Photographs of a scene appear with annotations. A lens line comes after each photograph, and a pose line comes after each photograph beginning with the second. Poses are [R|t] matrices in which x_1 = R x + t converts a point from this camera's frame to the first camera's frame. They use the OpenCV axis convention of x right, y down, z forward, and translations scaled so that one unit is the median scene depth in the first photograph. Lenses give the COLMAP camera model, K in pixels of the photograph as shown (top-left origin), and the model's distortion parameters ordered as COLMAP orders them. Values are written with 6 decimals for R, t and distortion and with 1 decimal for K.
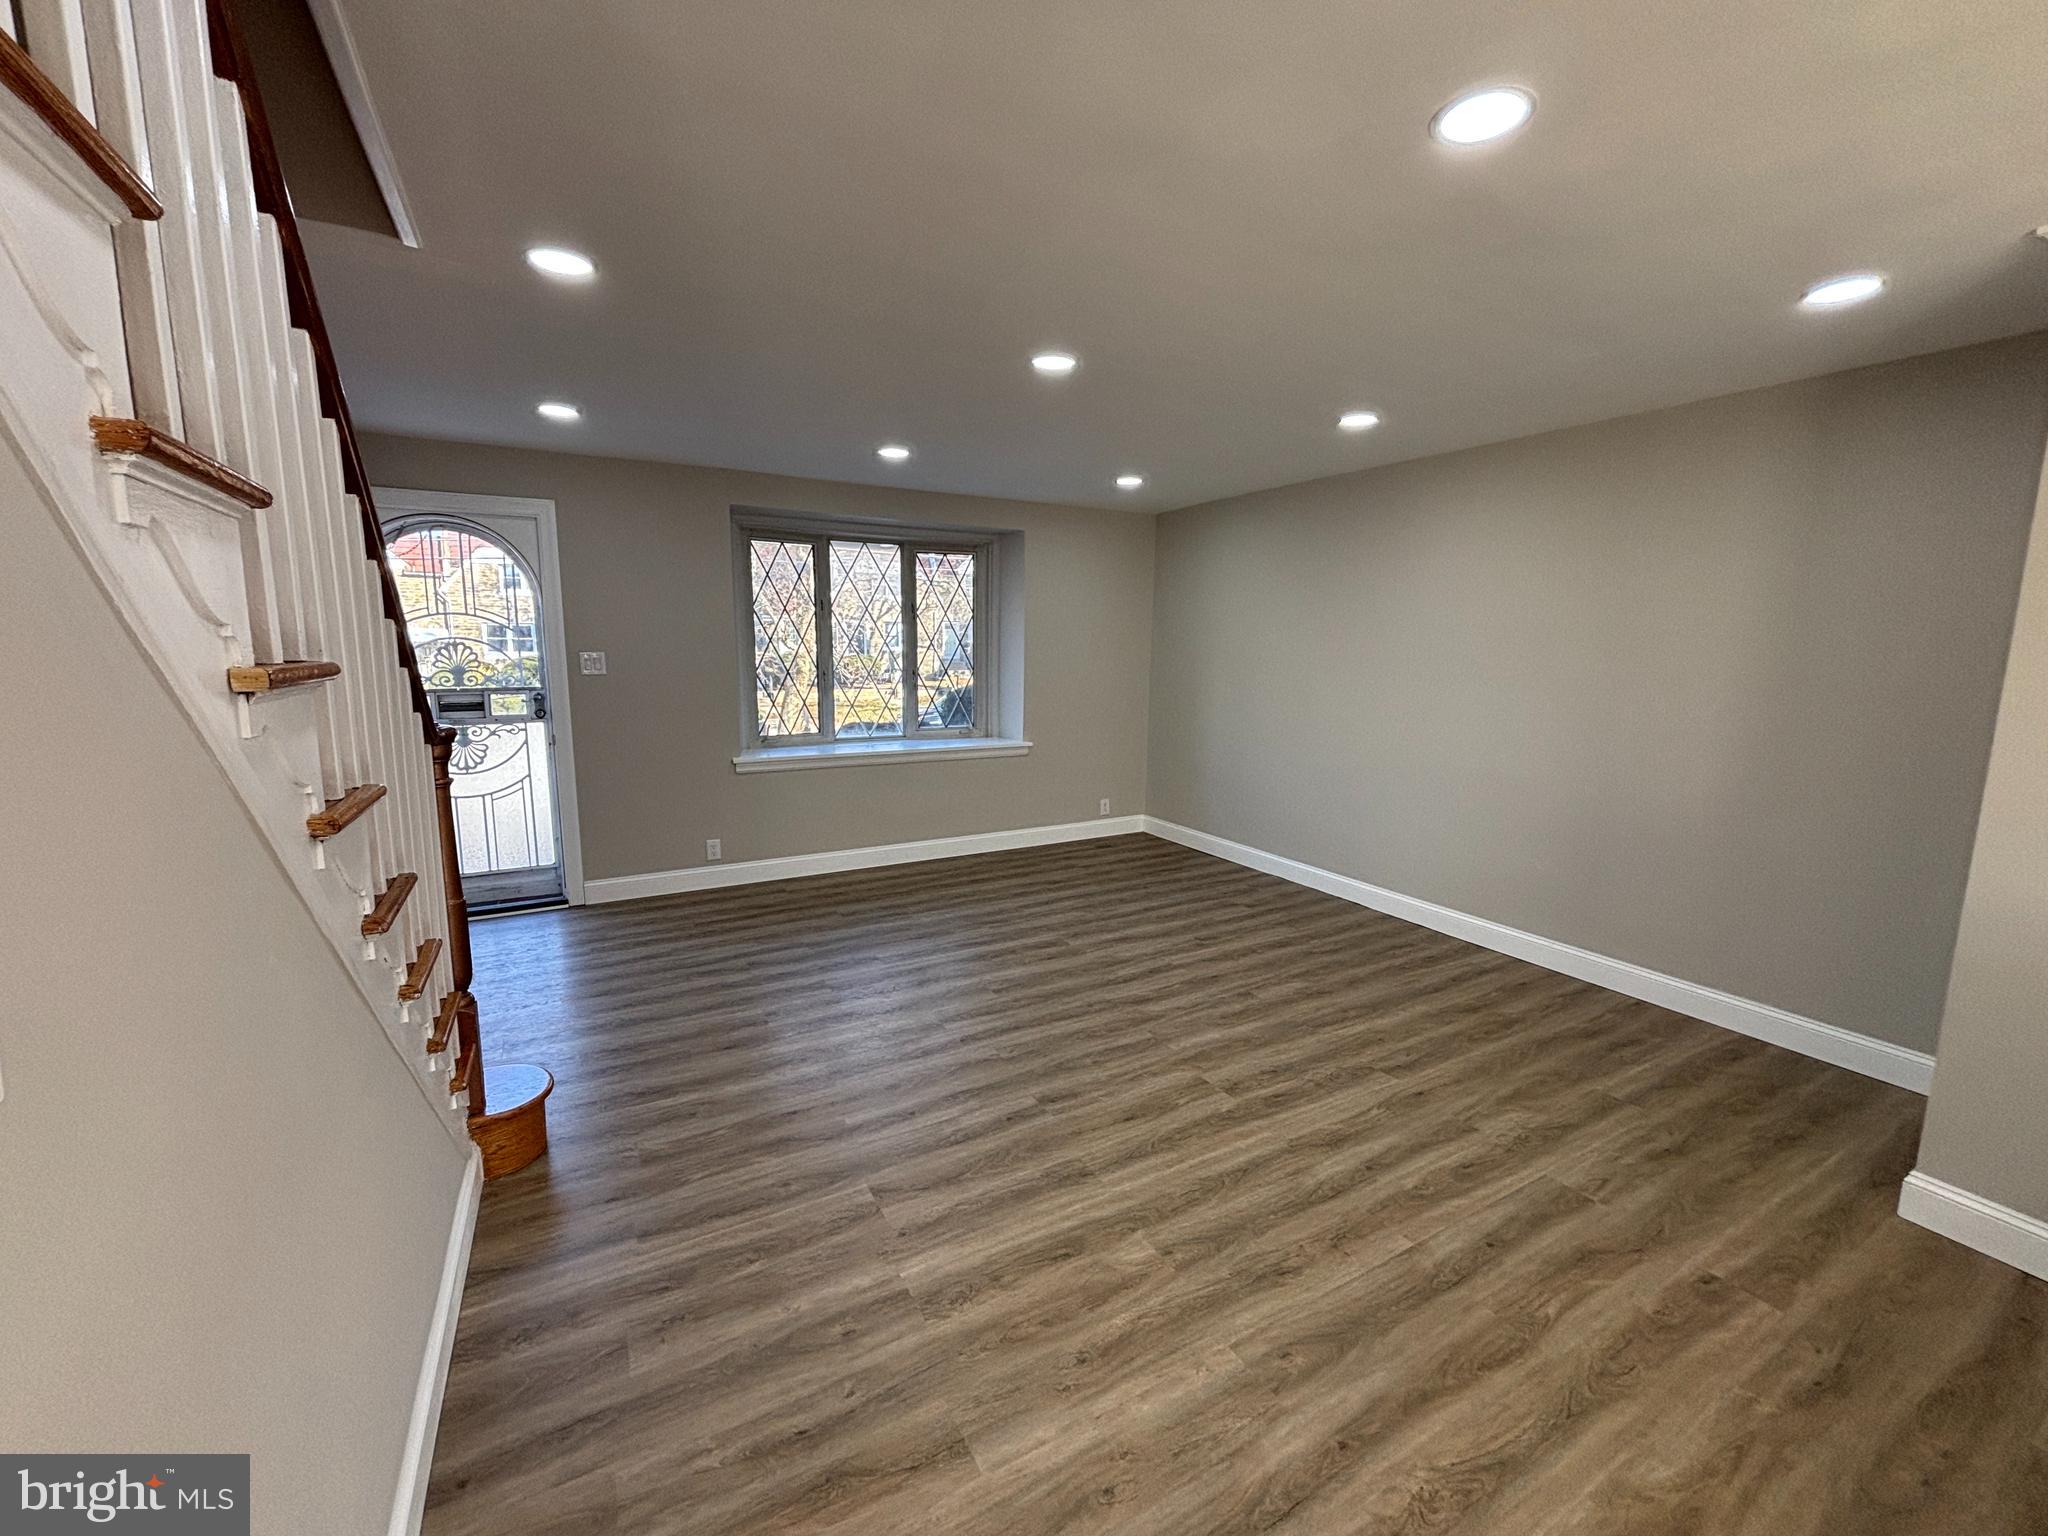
lens RADIAL K [[822.7, 0, 1026.3], [0, 822.7, 764.0], [0, 0, 1]] dist [0.018241, -0.010536]
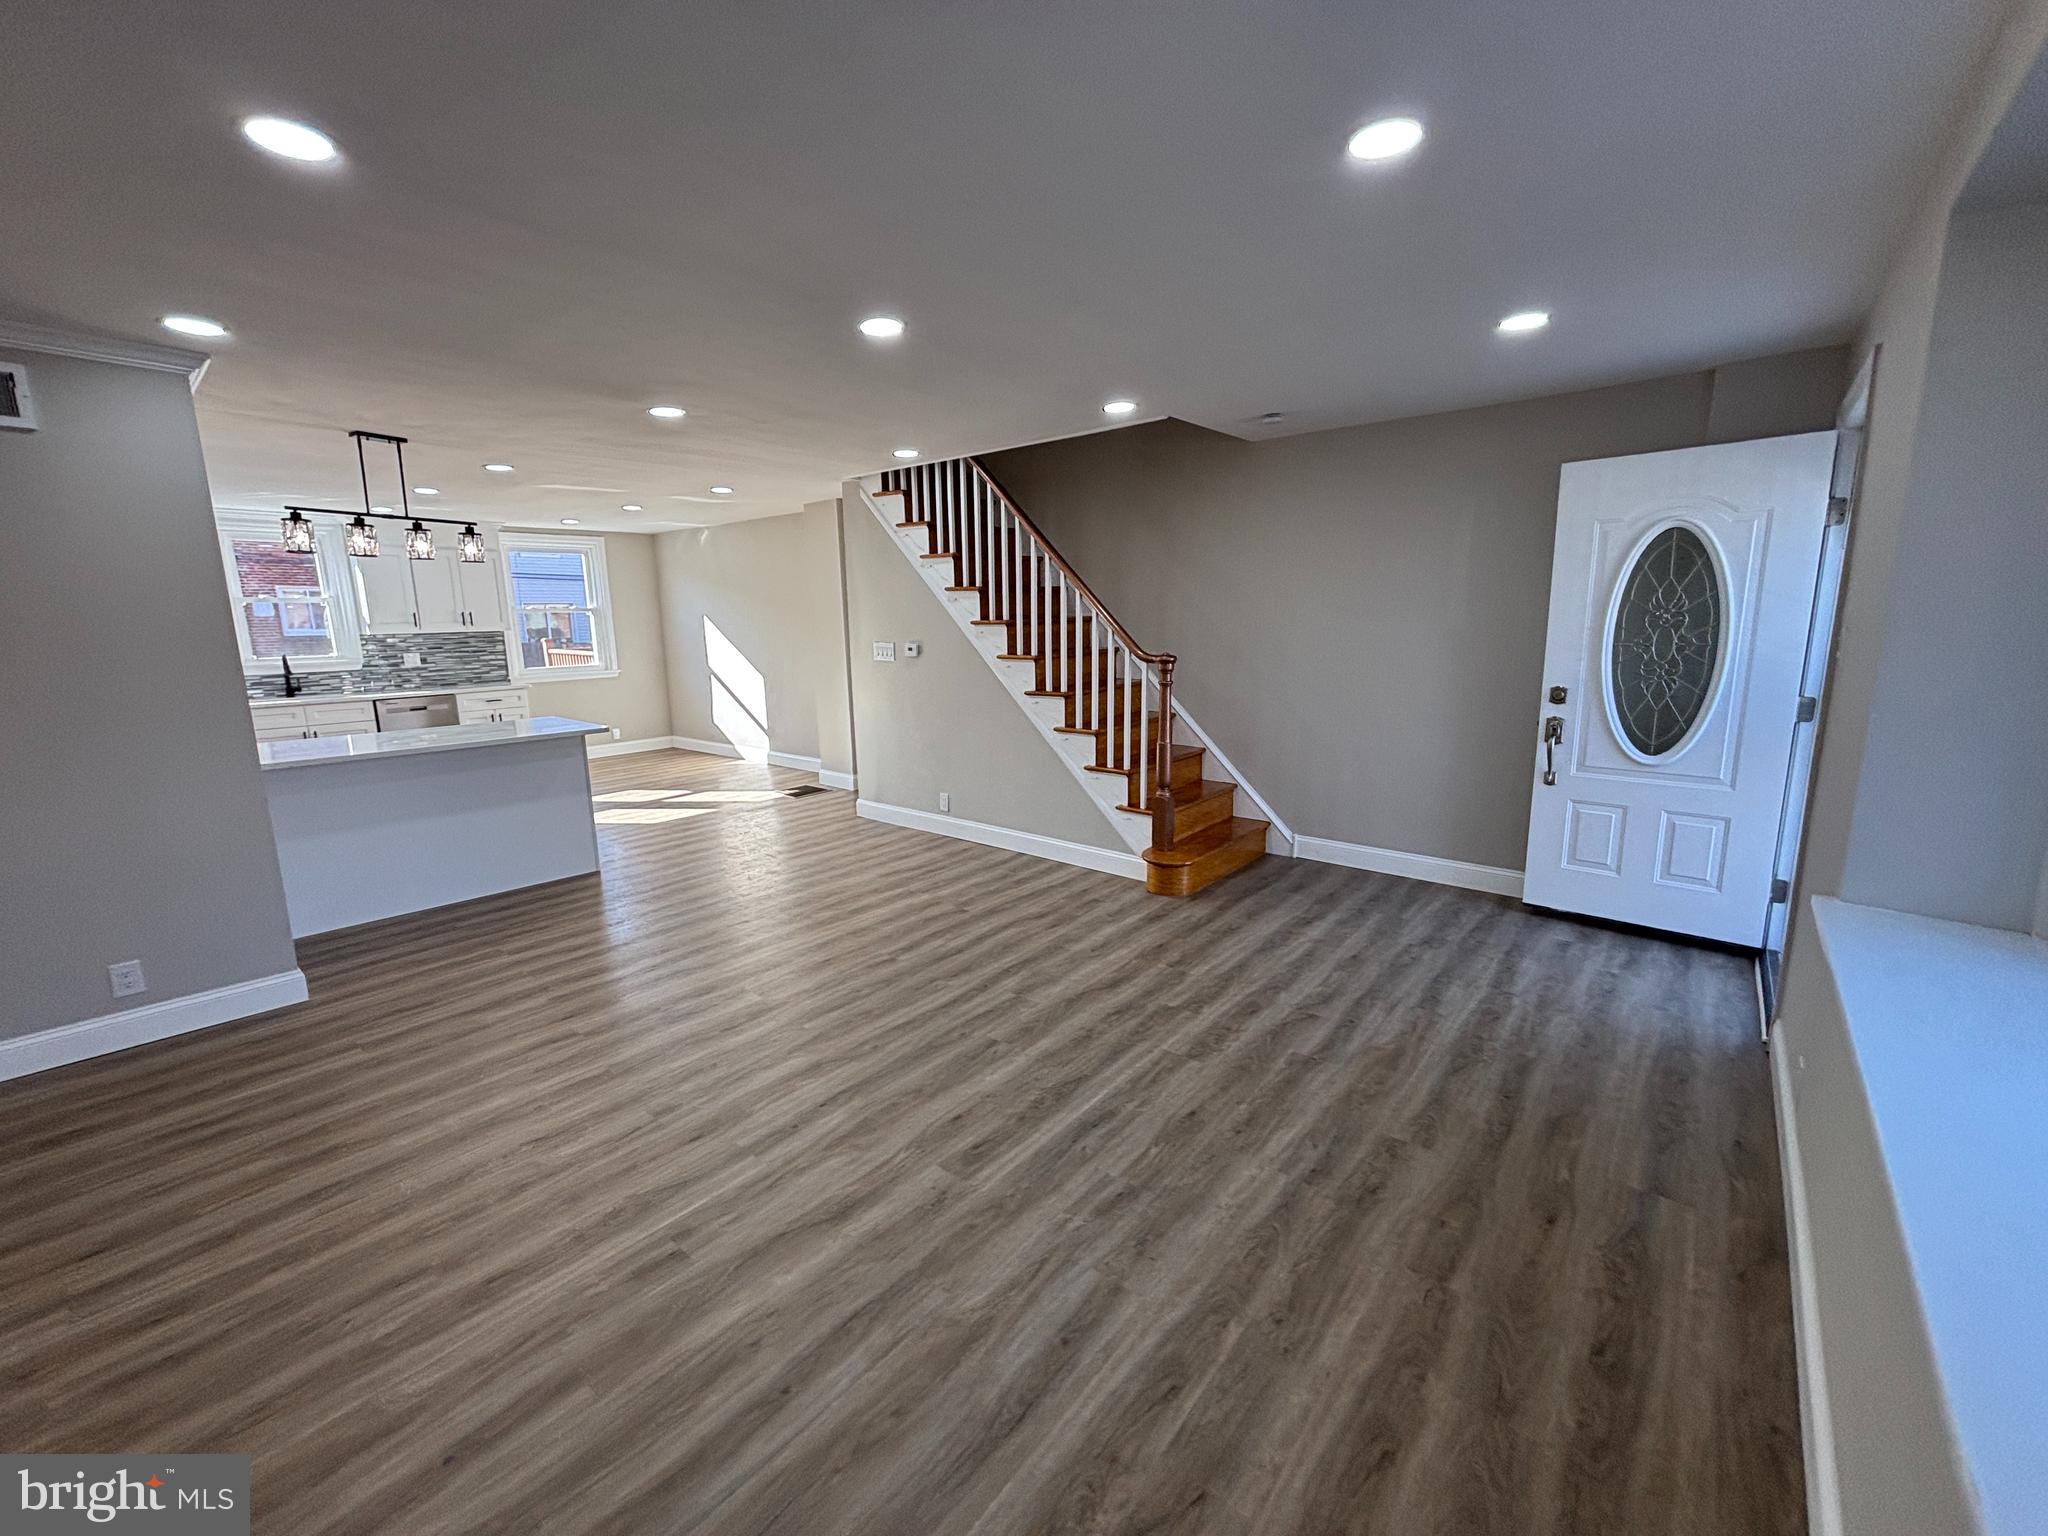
lens RADIAL K [[819.9, 0, 1015.2], [0, 819.9, 768.8], [0, 0, 1]] dist [0.002144, 0.000375]
pose [[-0.938423, 0.074367, -0.337390, 0.190951], [-0.039831, 0.946758, 0.319472, -0.232604], [0.343185, 0.313238, -0.885498, 1.587495]]
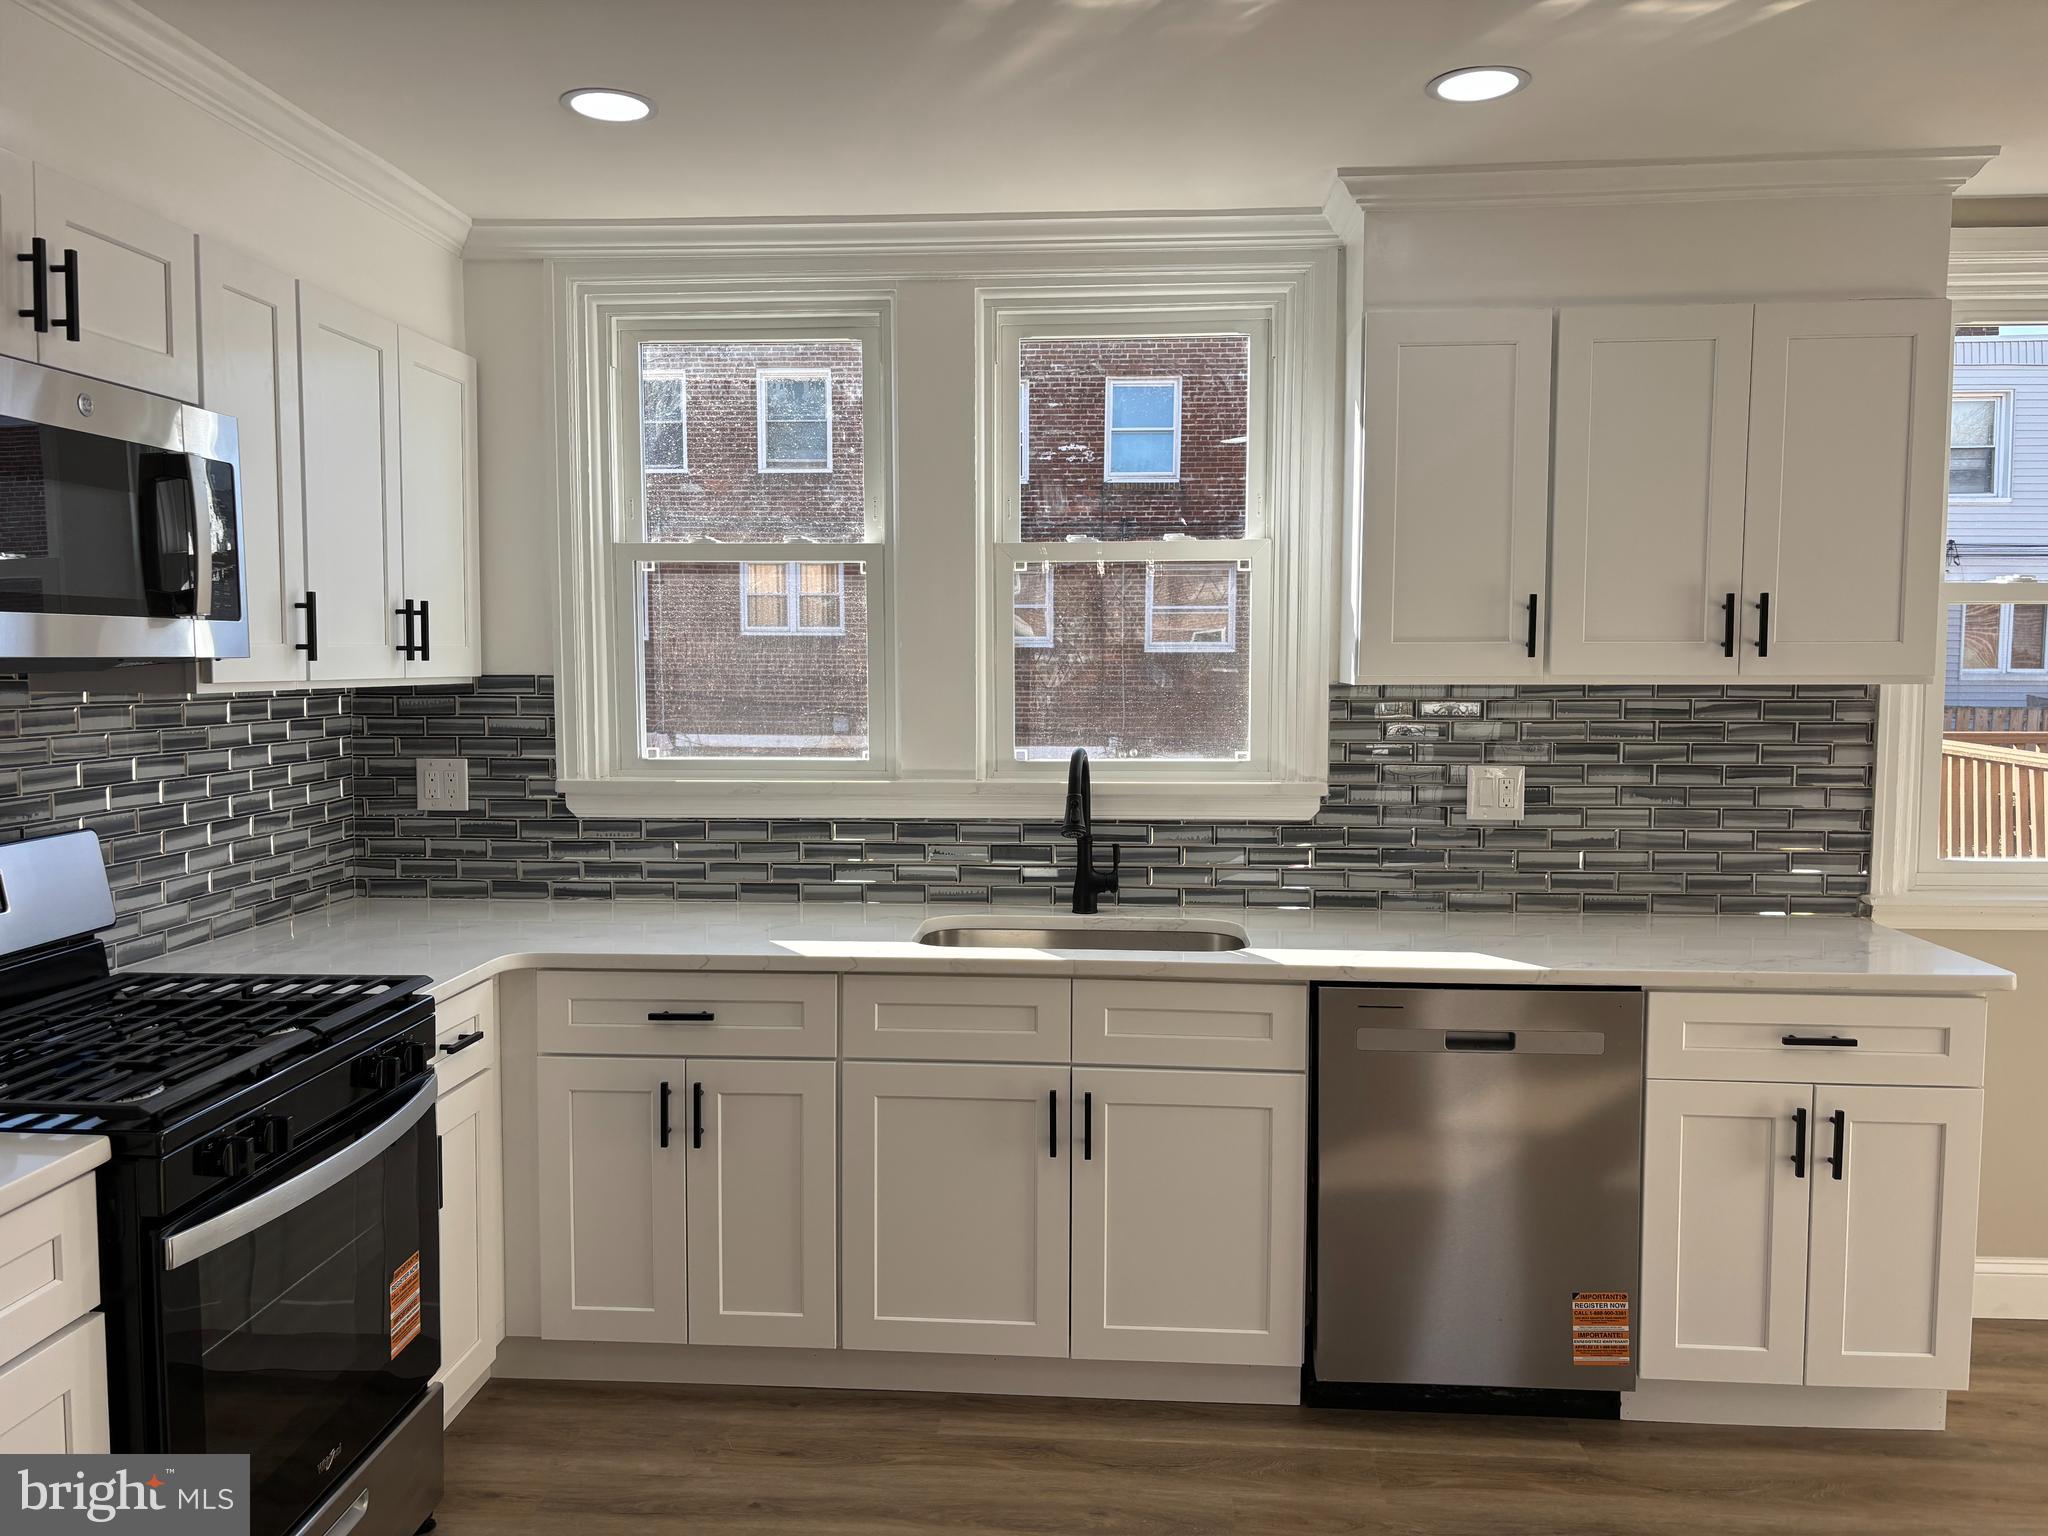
lens RADIAL K [[1538.0, 0, 1022.3], [0, 1538.0, 762.0], [0, 0, 1]] dist [0.086998, -0.113972]
pose [[-0.834479, -0.049620, 0.548802, 0.635899], [0.072638, 0.977341, 0.198816, 0.010731], [-0.546232, 0.205771, -0.811966, 0.020540]]
